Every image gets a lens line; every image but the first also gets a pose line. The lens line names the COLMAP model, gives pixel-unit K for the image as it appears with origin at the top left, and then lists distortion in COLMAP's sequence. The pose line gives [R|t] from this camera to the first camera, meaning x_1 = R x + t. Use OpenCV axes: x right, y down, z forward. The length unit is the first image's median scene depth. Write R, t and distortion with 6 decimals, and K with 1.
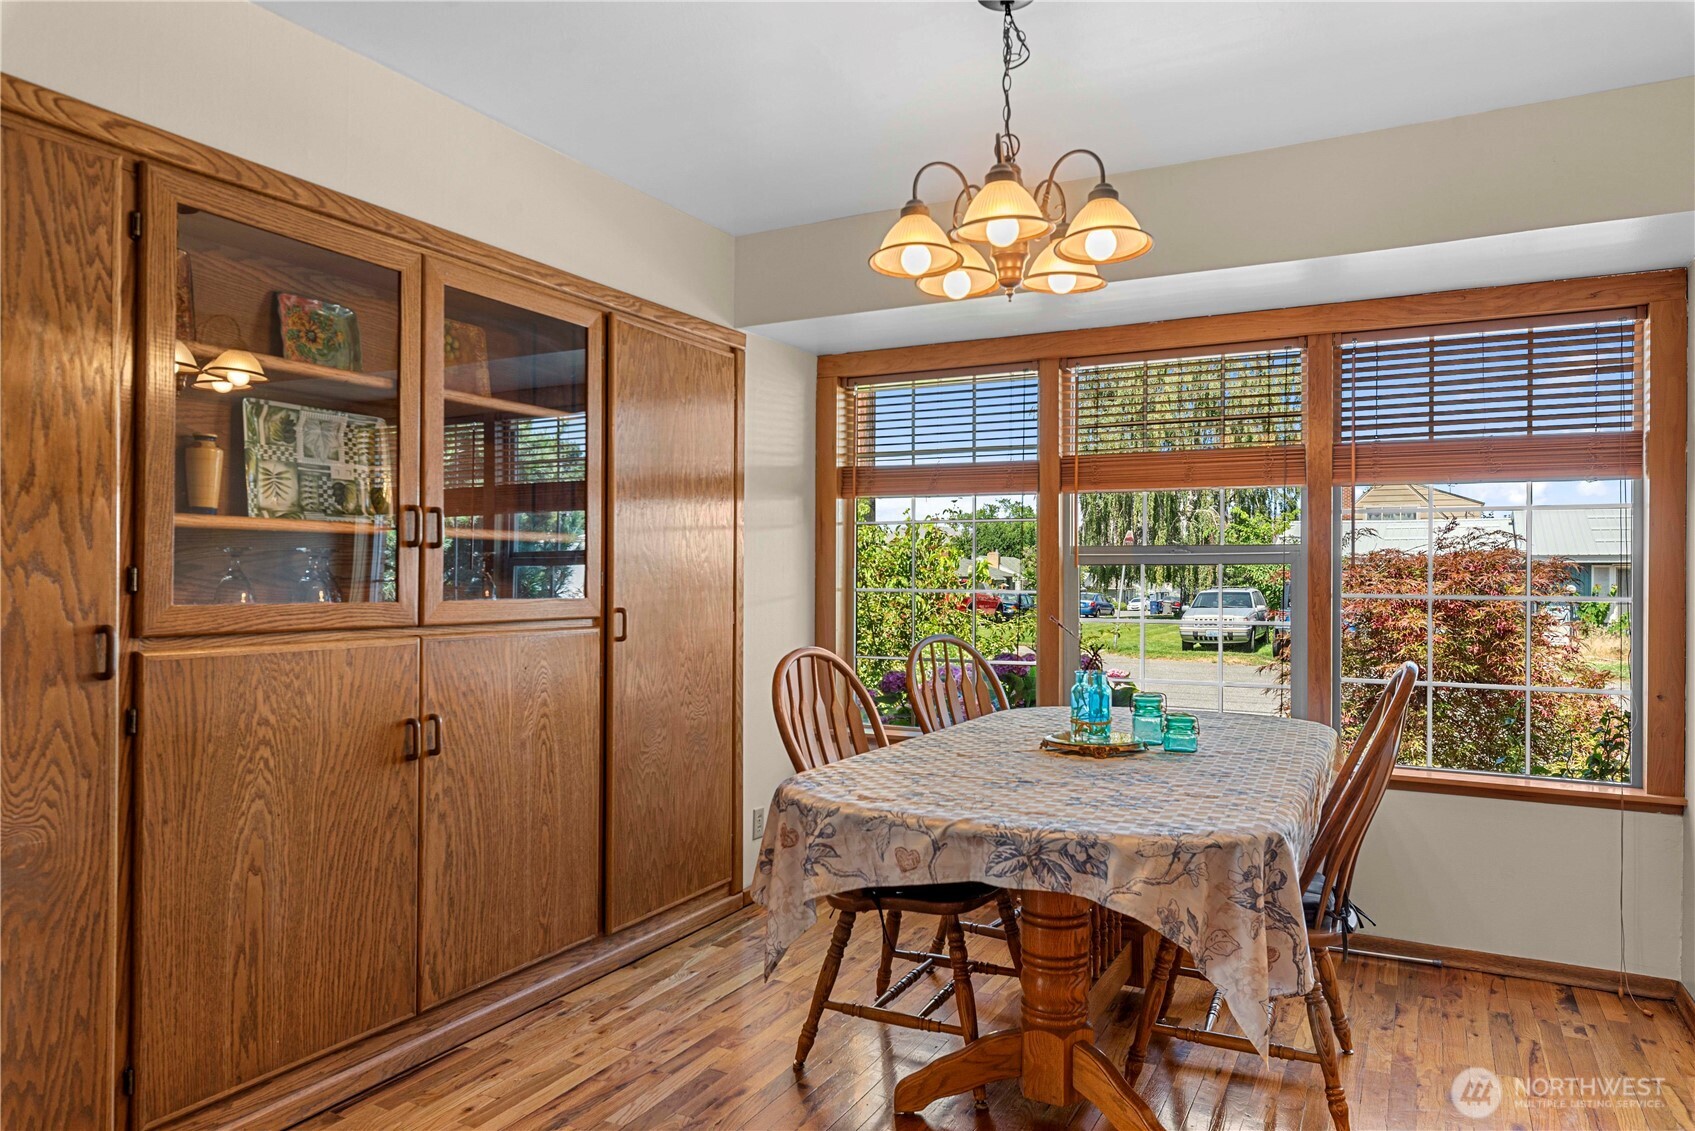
lens RADIAL K [[1100.8, 0, 847.7], [0, 1100.8, 568.0], [0, 0, 1]] dist [0.000760, 0.000179]
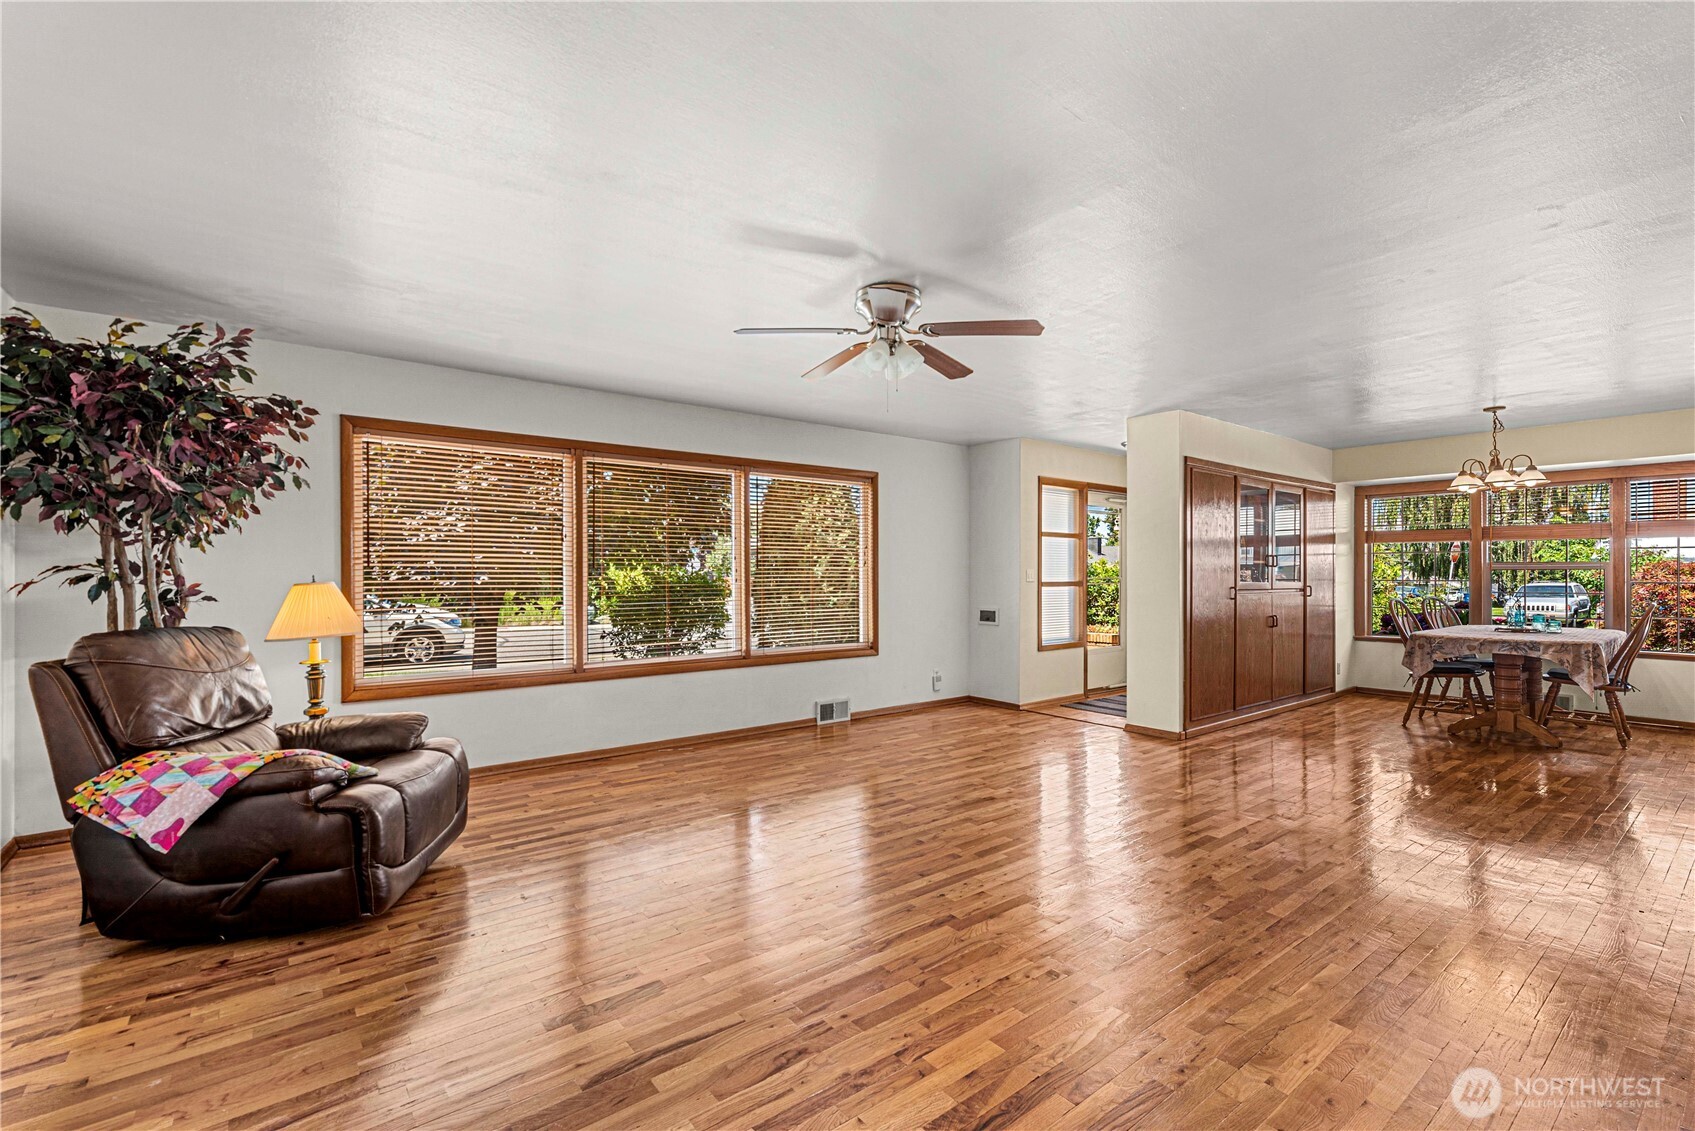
lens RADIAL K [[739.5, 0, 849.0], [0, 739.5, 566.5], [0, 0, 1]] dist [0.000480, 0.000402]
pose [[0.912750, -0.003187, -0.408506, -0.731783], [0.003175, 0.999995, -0.000708, -0.025746], [0.408506, -0.000651, 0.912755, -1.897954]]
